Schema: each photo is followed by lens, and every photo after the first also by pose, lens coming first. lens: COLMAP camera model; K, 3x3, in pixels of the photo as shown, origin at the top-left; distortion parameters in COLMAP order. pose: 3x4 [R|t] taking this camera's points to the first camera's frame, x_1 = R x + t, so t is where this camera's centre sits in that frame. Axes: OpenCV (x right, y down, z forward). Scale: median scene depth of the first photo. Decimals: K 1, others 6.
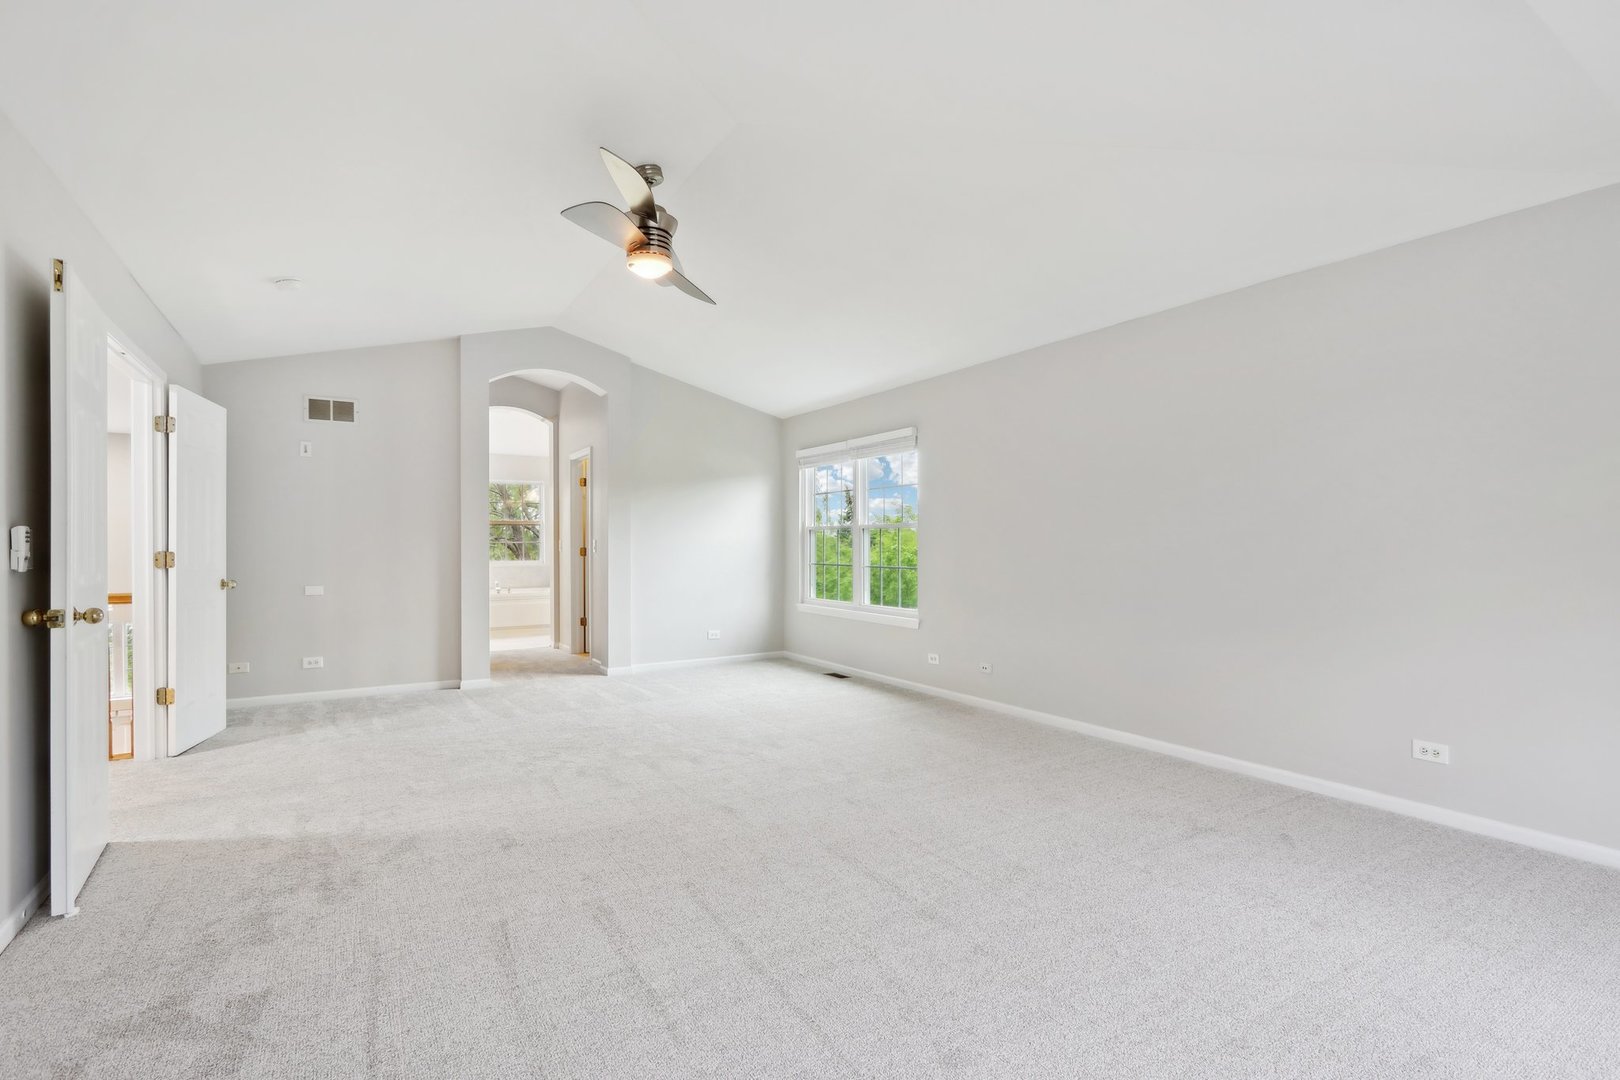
lens RADIAL K [[746.4, 0, 817.7], [0, 746.4, 541.7], [0, 0, 1]] dist [-0.002005, -0.000086]
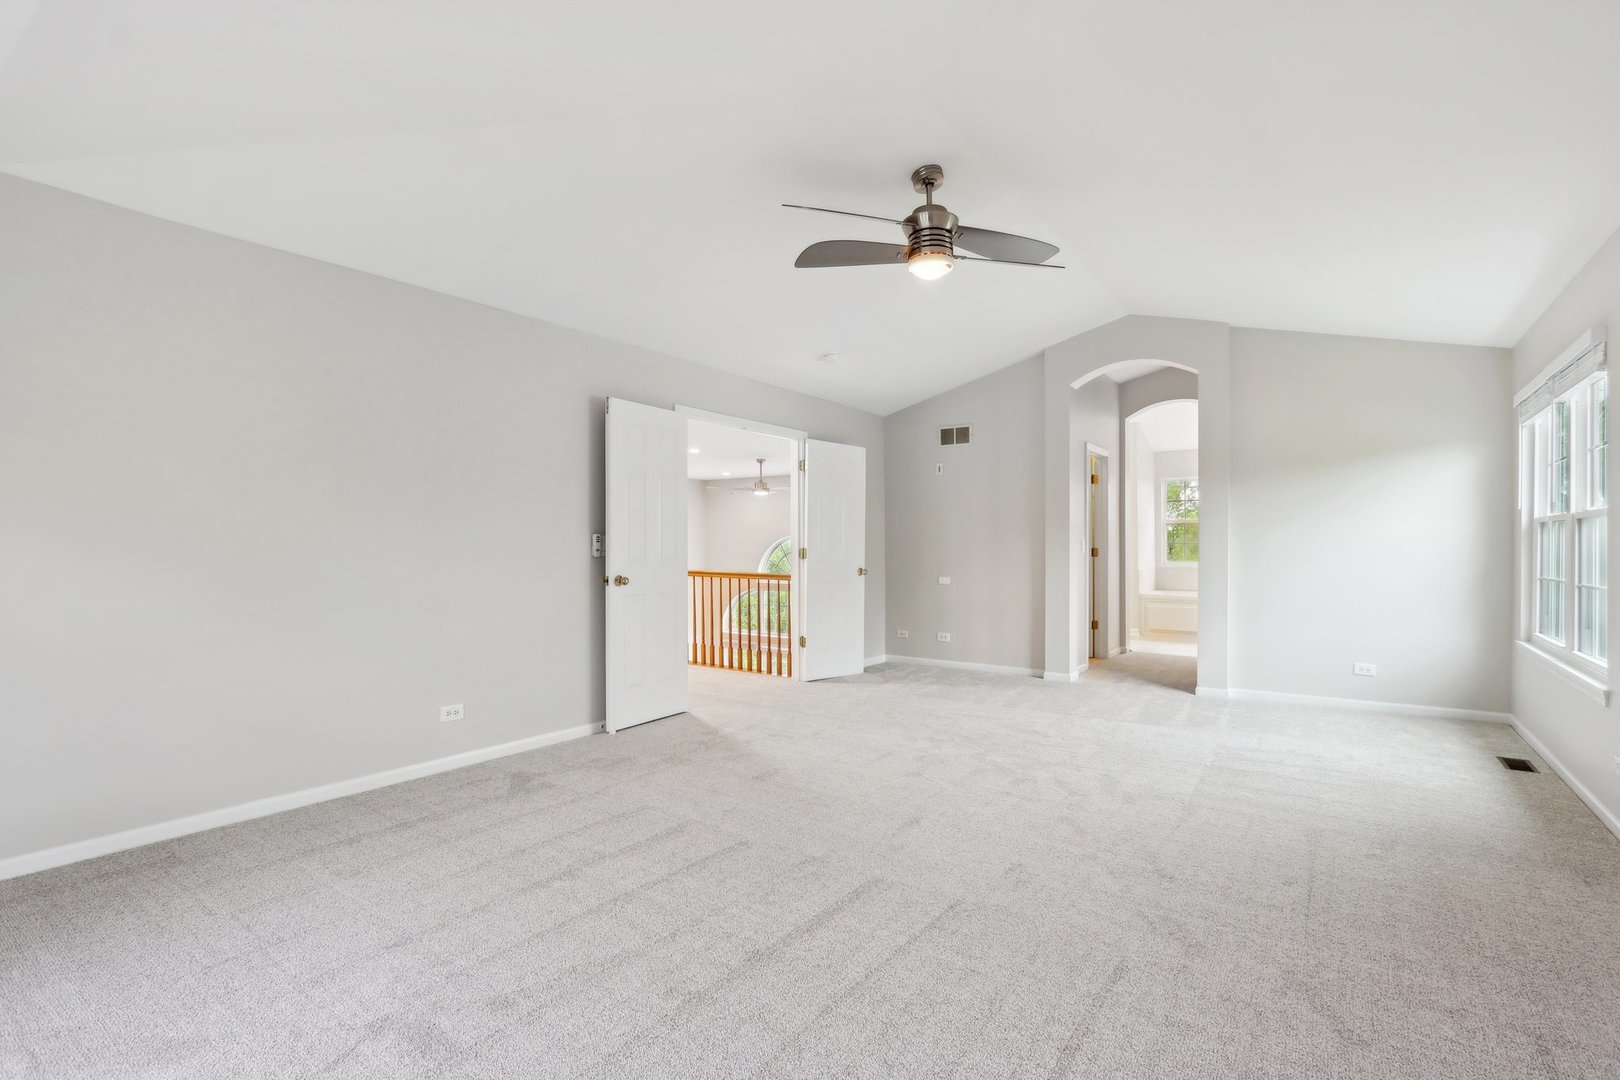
lens RADIAL K [[756.9, 0, 819.9], [0, 756.9, 547.8], [0, 0, 1]] dist [-0.020900, 0.000645]
pose [[0.403455, 0.008456, -0.914960, 0.415851], [-0.000390, 0.999959, 0.009070, -0.001239], [0.914999, -0.003303, 0.403442, 0.288965]]
